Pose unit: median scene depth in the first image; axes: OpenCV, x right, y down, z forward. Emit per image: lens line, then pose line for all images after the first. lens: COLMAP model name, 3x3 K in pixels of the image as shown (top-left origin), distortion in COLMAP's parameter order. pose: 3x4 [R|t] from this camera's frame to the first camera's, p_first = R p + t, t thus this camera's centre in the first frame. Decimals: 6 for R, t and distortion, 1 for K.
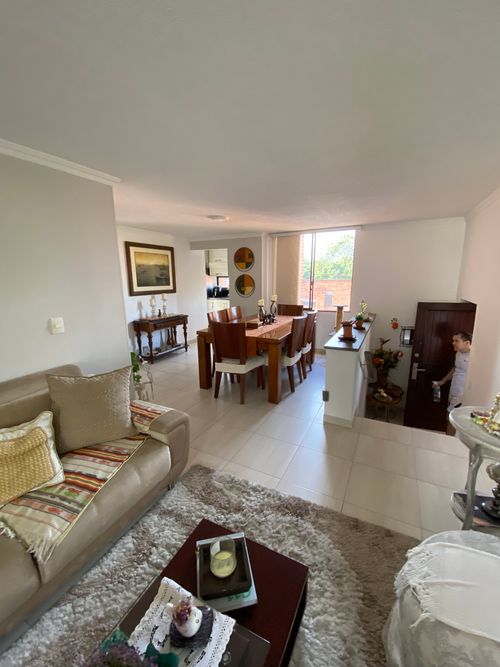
lens RADIAL K [[269.5, 0, 250.9], [0, 269.5, 334.7], [0, 0, 1]] dist [0.038425, -0.034089]
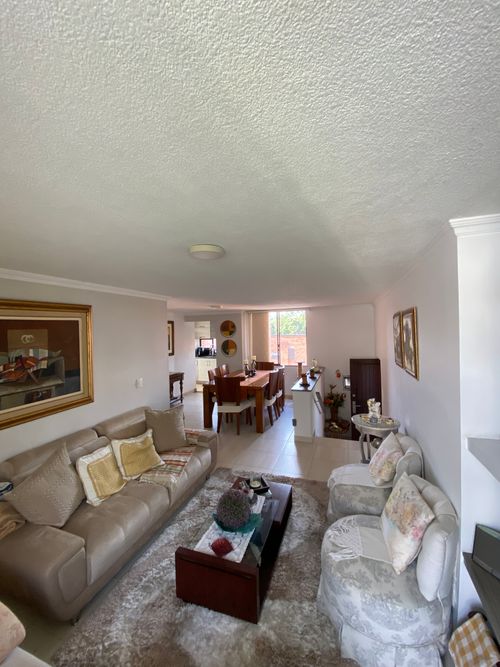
lens RADIAL K [[271.2, 0, 251.5], [0, 271.2, 333.8], [0, 0, 1]] dist [0.023688, -0.023110]
pose [[0.991163, -0.017145, 0.131538, -0.100397], [0.042912, 0.979734, -0.195651, 0.013127], [-0.125518, 0.199567, 0.971812, -0.357160]]
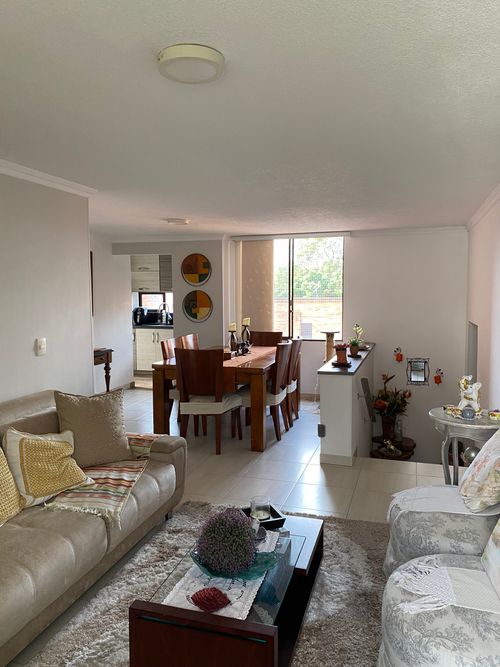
lens RADIAL K [[511.1, 0, 250.0], [0, 511.1, 333.5], [0, 0, 1]] dist [0.022874, -0.007235]
pose [[0.985284, -0.007948, 0.170742, -0.135160], [0.030268, 0.991245, -0.128522, 0.073393], [-0.168225, 0.131799, 0.976898, -0.358542]]
